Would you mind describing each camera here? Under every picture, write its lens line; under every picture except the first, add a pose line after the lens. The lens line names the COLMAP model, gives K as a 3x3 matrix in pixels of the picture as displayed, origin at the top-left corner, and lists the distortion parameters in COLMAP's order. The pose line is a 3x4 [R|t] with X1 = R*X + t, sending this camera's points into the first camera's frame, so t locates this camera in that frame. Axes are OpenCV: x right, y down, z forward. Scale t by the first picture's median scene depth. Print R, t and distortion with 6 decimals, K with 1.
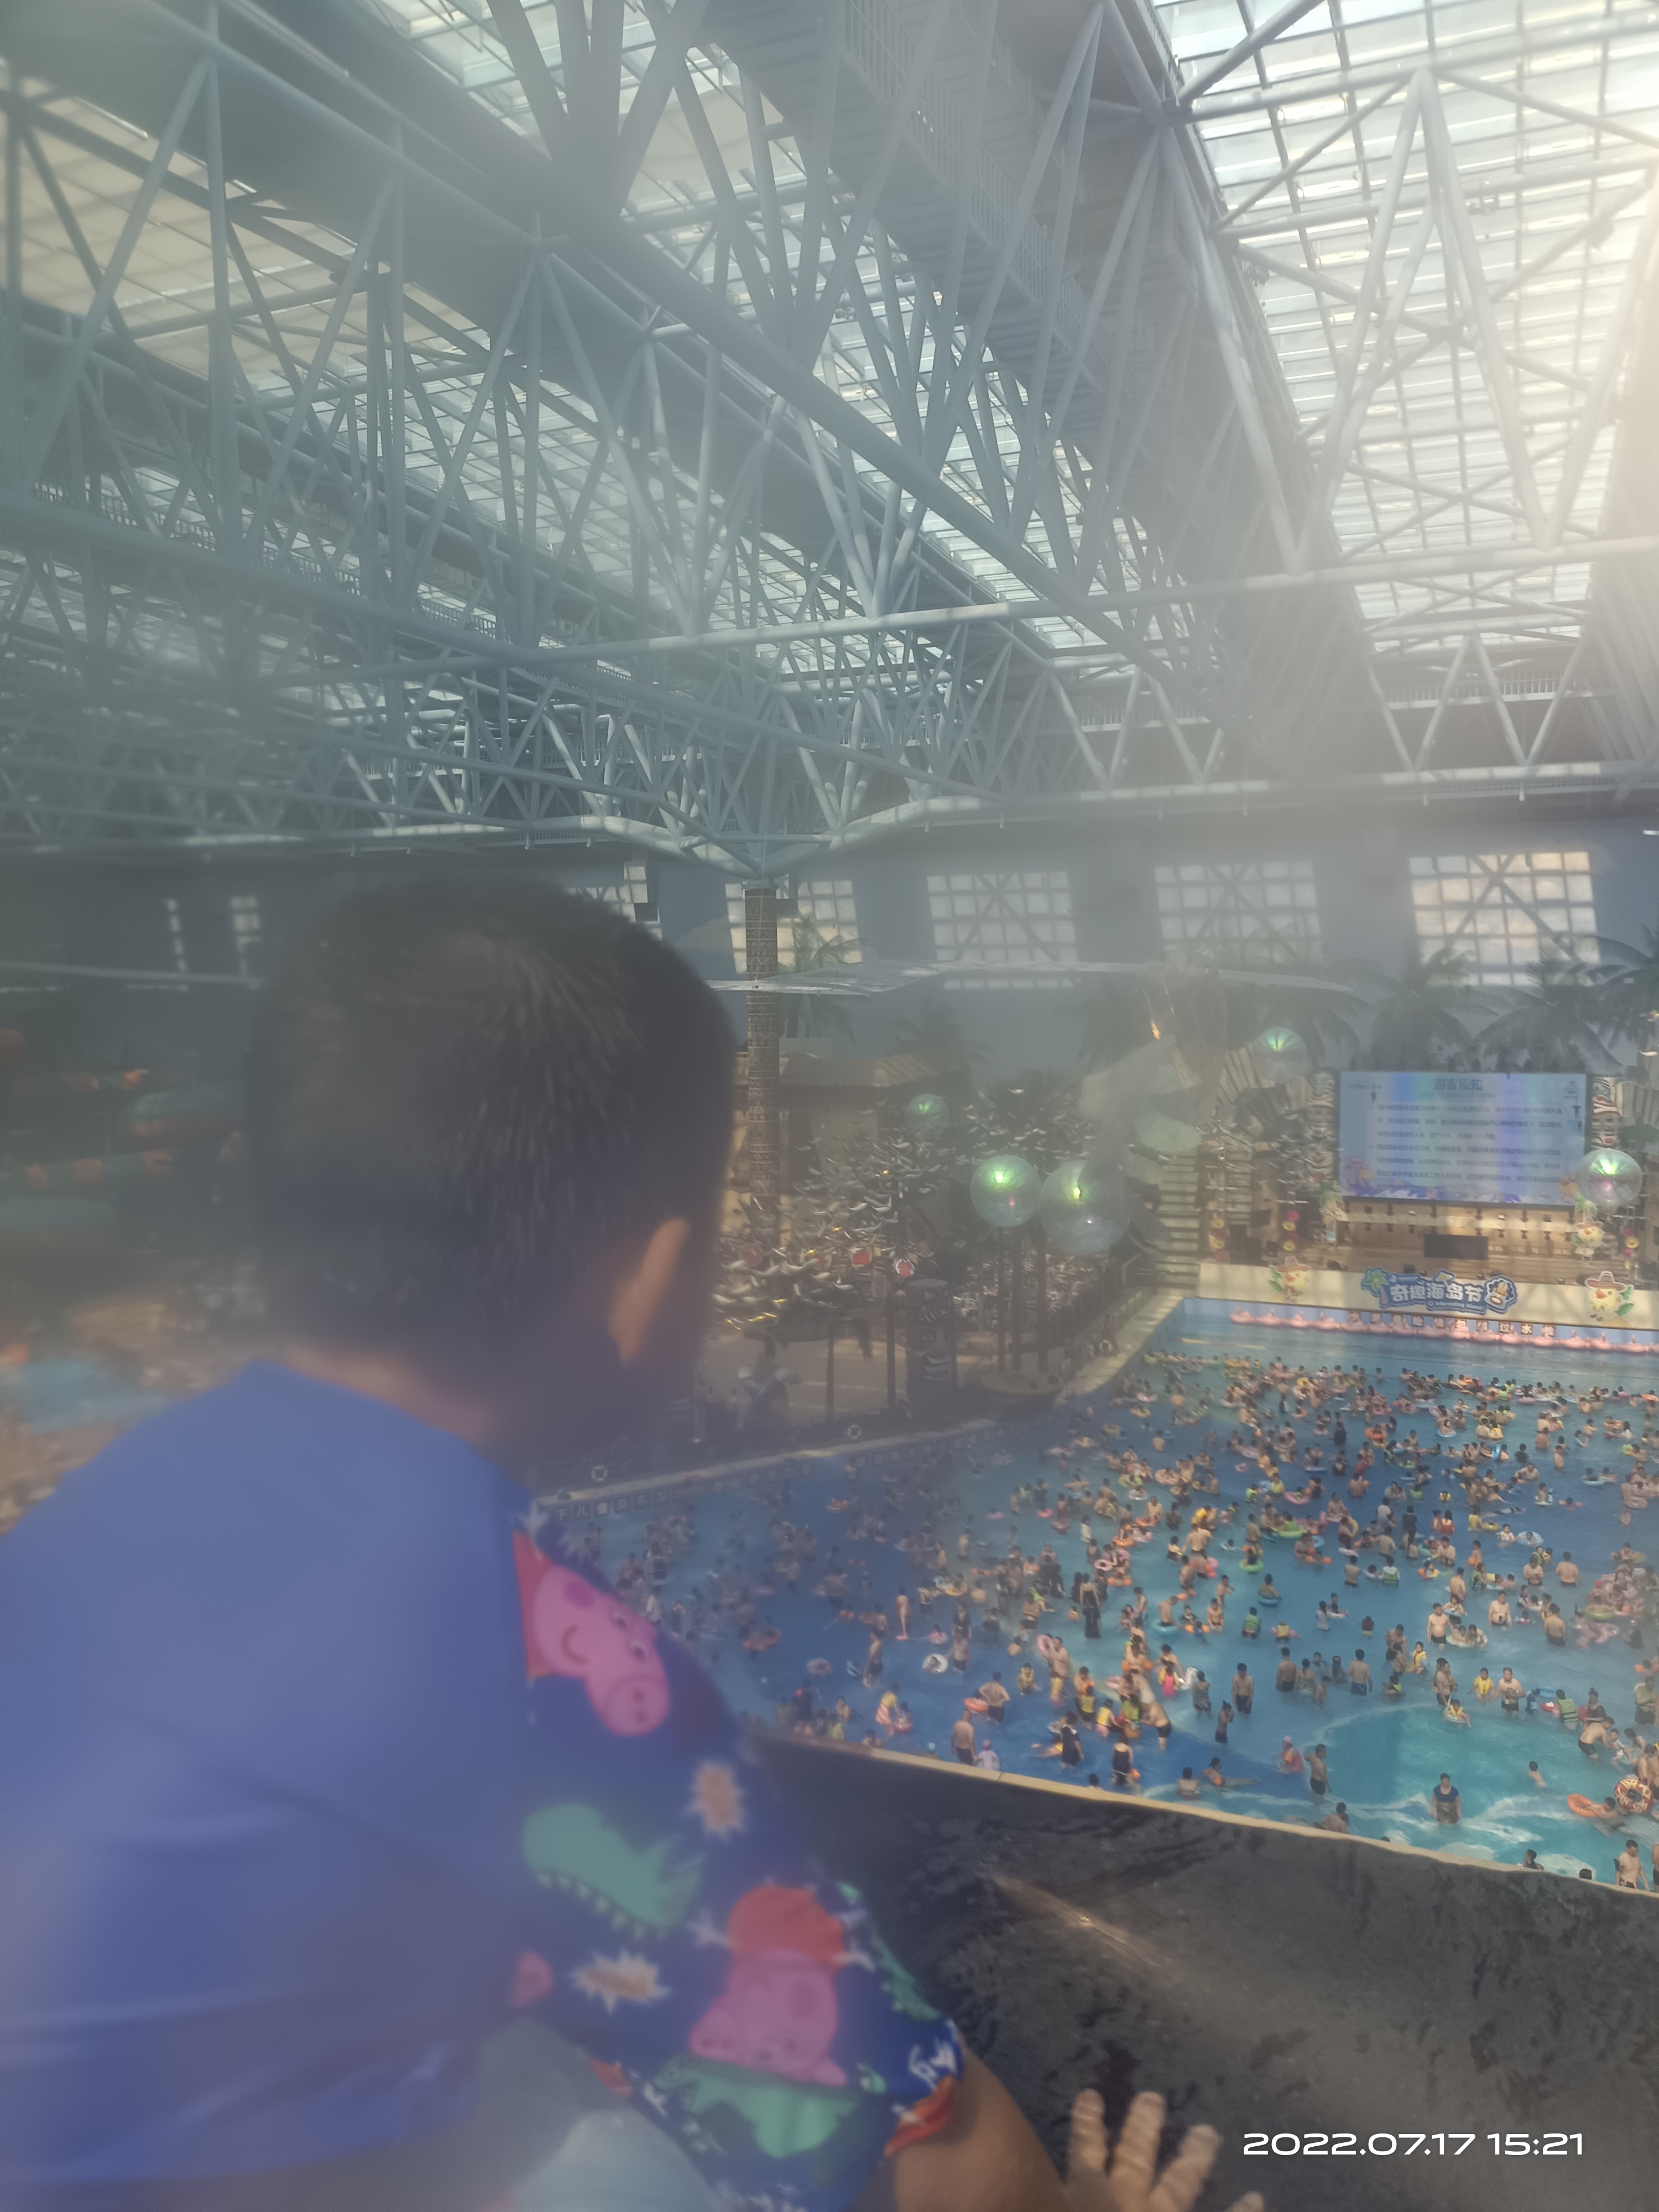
lens RADIAL K [[1654.0, 0, 781.9], [0, 1654.0, 1068.0], [0, 0, 1]] dist [0.003948, -0.019779]
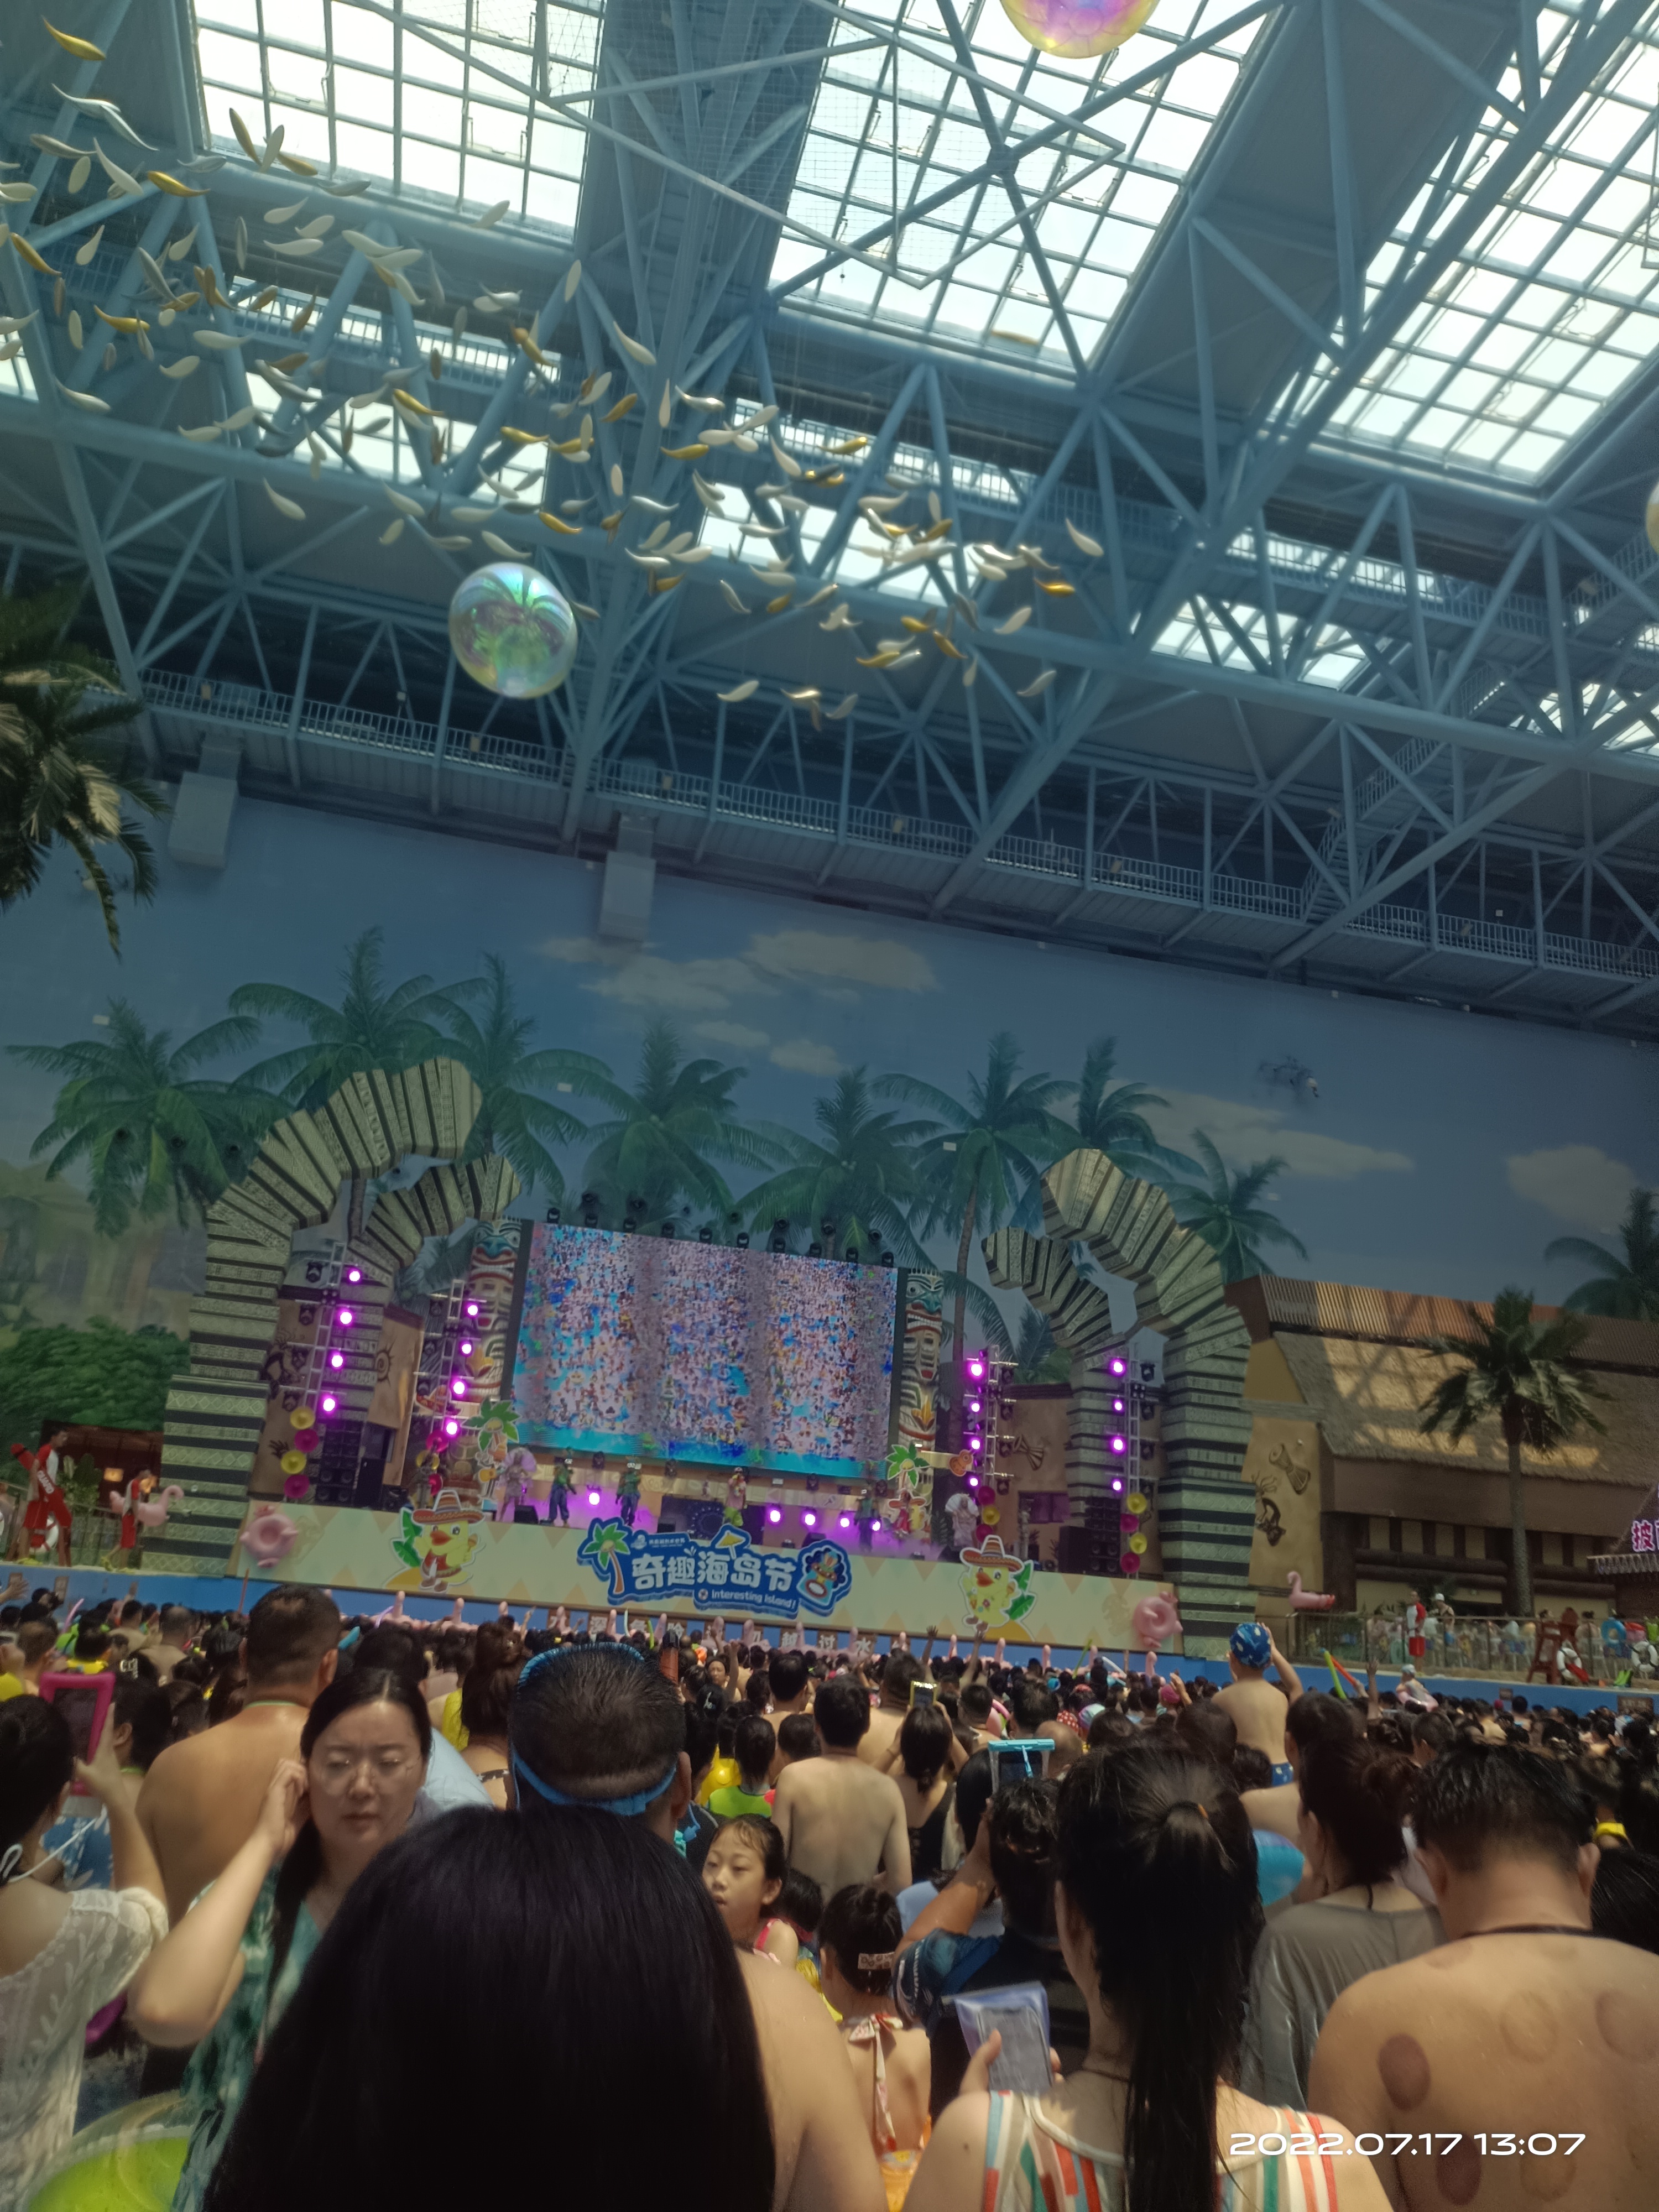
lens RADIAL K [[1654.0, 0, 843.4], [0, 1654.0, 1029.3], [0, 0, 1]] dist [0.003948, -0.019779]
pose [[0.783122, 0.275244, 0.557639, 0.086976], [-0.039677, 0.917003, -0.396902, 0.173464], [-0.620601, 0.288697, 0.729046, 0.518105]]
